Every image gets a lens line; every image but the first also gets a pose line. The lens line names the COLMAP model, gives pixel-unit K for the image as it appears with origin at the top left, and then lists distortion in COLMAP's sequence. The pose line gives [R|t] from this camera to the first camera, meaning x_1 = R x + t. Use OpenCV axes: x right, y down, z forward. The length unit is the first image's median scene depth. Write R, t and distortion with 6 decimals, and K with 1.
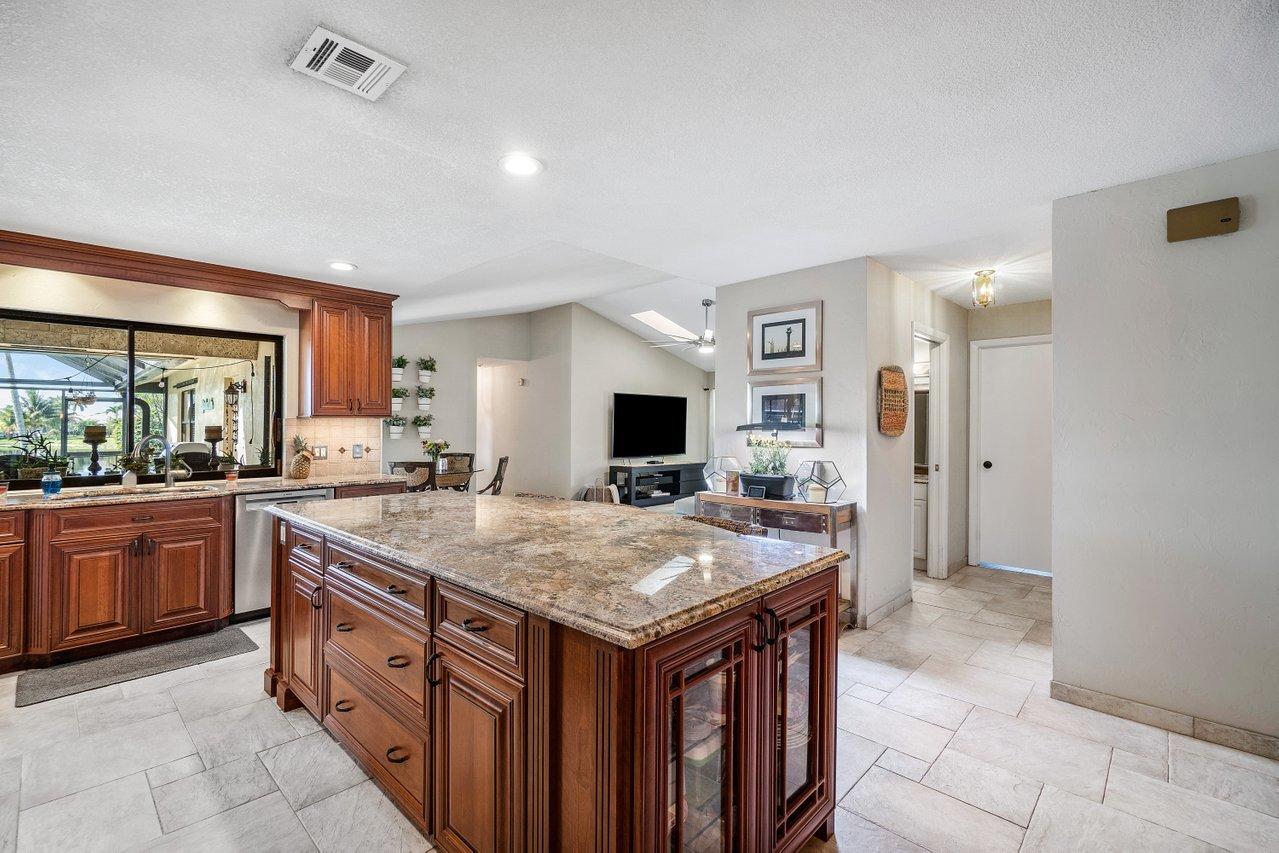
lens RADIAL K [[562.0, 0, 637.1], [0, 562.0, 429.6], [0, 0, 1]] dist [-0.003904, 0.000418]
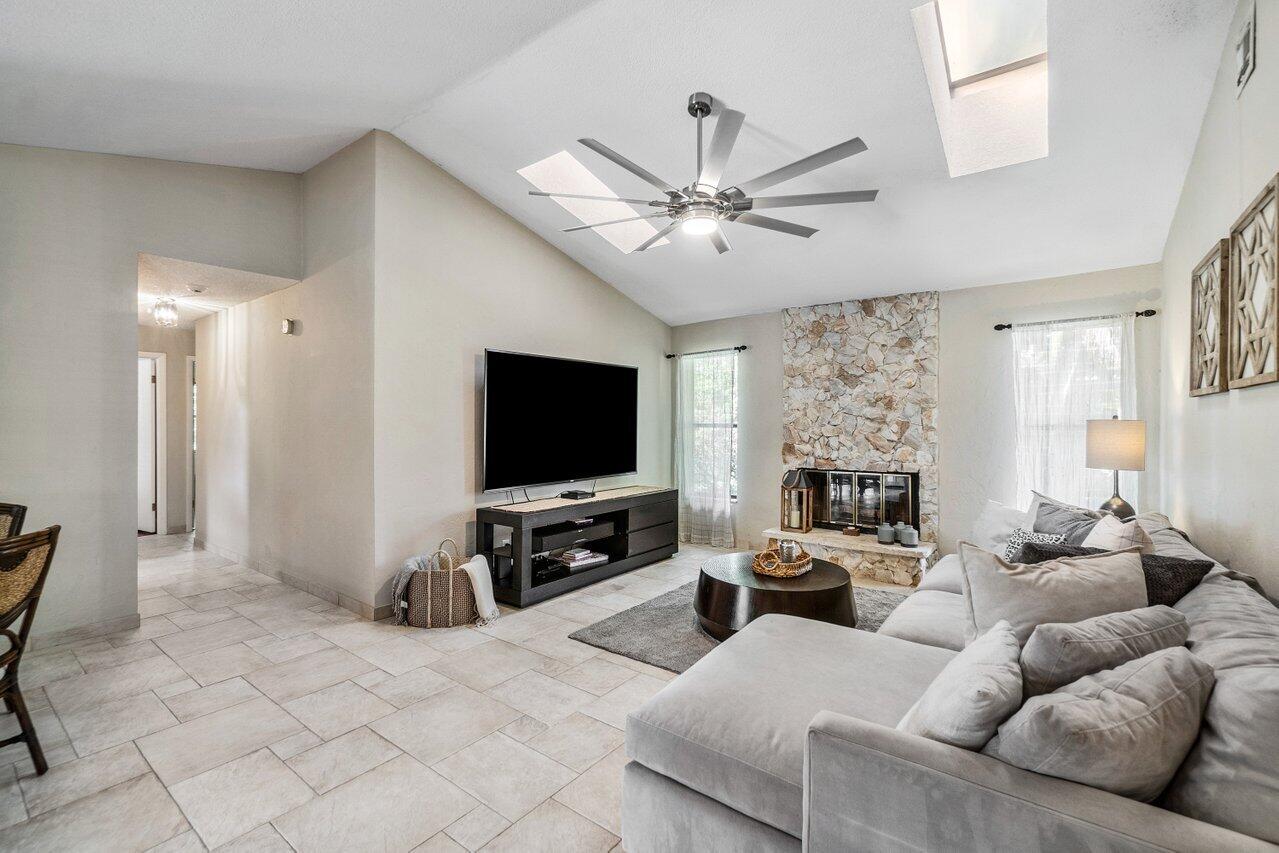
lens RADIAL K [[562.0, 0, 631.4], [0, 562.0, 425.0], [0, 0, 1]] dist [-0.003904, 0.000418]
pose [[0.994456, -0.004528, 0.105055, 0.029032], [0.004112, 0.999983, 0.004181, -0.004957], [-0.105072, -0.003726, 0.994458, 0.535747]]
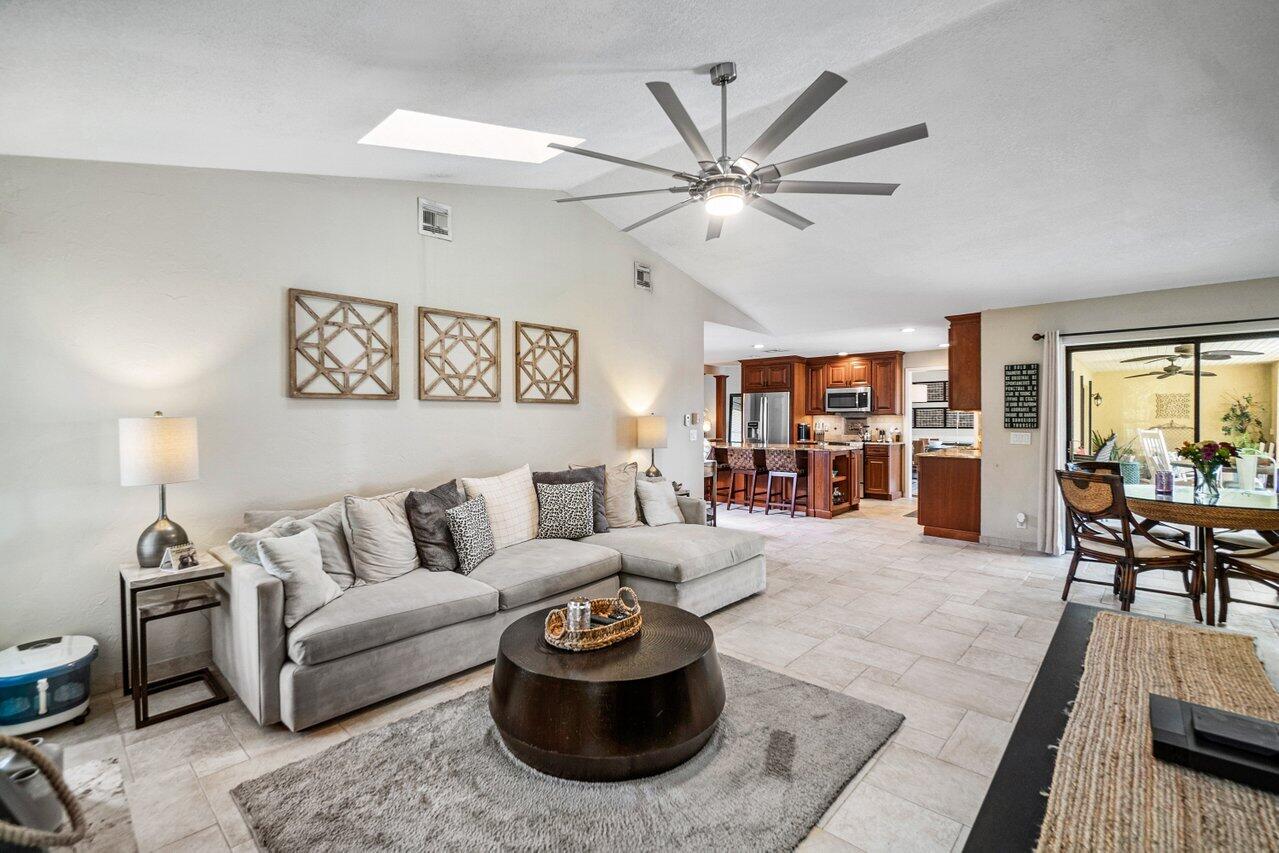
lens RADIAL K [[562.0, 0, 638.1], [0, 562.0, 418.7], [0, 0, 1]] dist [-0.003904, 0.000418]
pose [[-0.999835, 0.007500, -0.016569, 0.158553], [0.007408, 0.999957, 0.005556, -0.008559], [0.016610, 0.005432, -0.999847, 1.186399]]
